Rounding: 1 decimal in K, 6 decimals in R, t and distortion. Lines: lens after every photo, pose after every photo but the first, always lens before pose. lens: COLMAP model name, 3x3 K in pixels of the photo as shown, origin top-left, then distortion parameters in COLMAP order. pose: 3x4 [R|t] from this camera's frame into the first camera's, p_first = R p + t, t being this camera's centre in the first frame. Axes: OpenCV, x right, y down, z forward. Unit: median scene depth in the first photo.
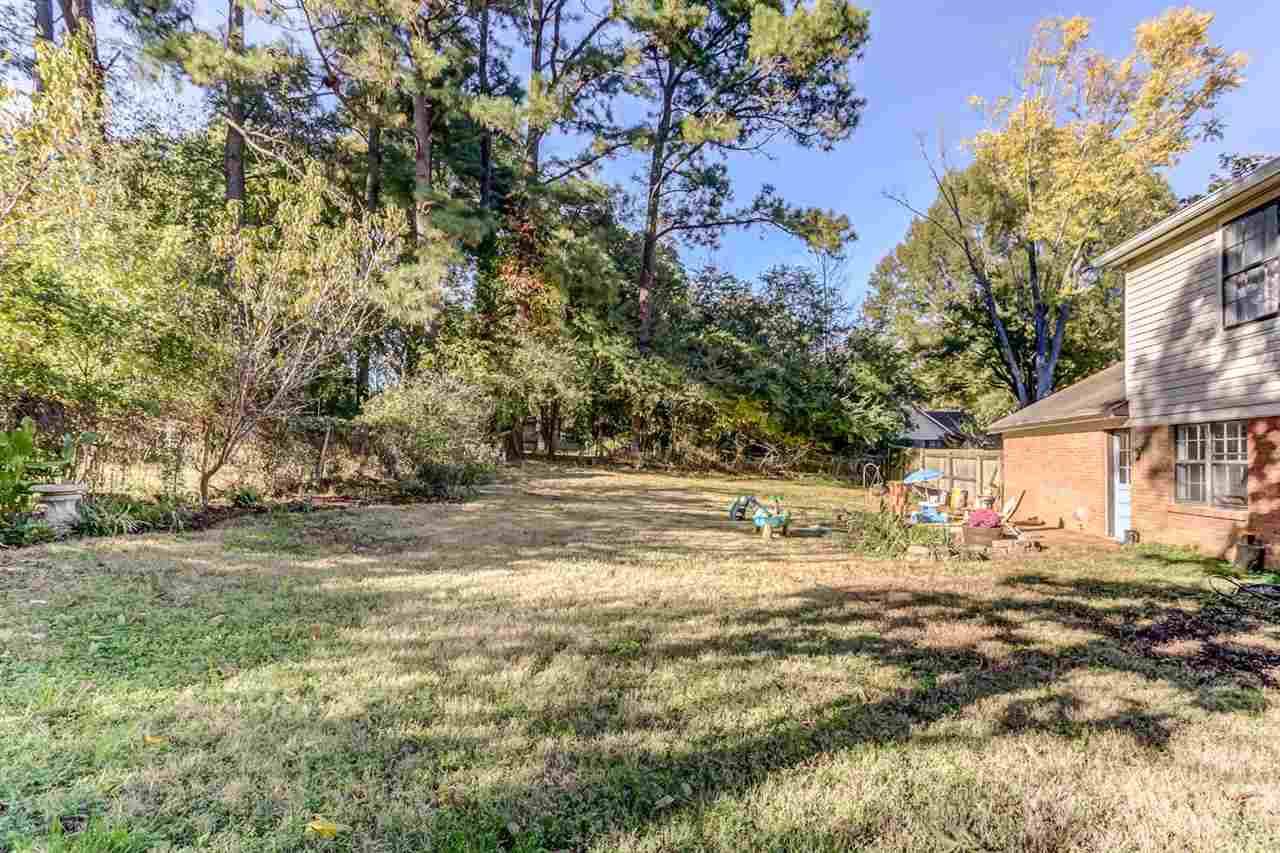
lens RADIAL K [[632.7, 0, 663.2], [0, 632.7, 451.8], [0, 0, 1]] dist [-0.001249, 0.013406]
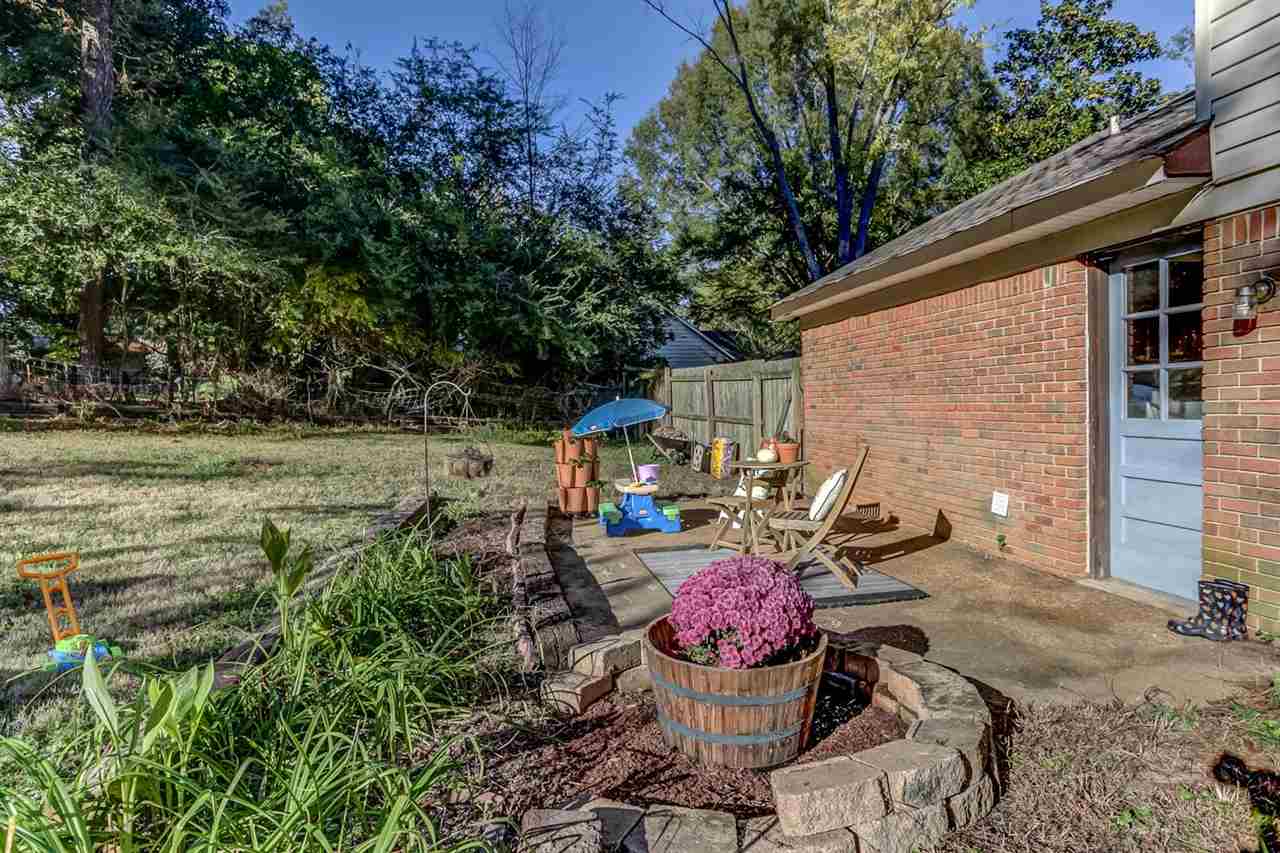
lens RADIAL K [[641.5, 0, 640.0], [0, 641.5, 426.5], [0, 0, 1]] dist [-0.065452, 0.047737]
pose [[0.967374, -0.028977, 0.251689, 0.237837], [0.019038, 0.998943, 0.041834, 0.021443], [-0.252635, -0.035677, 0.966904, 0.452047]]
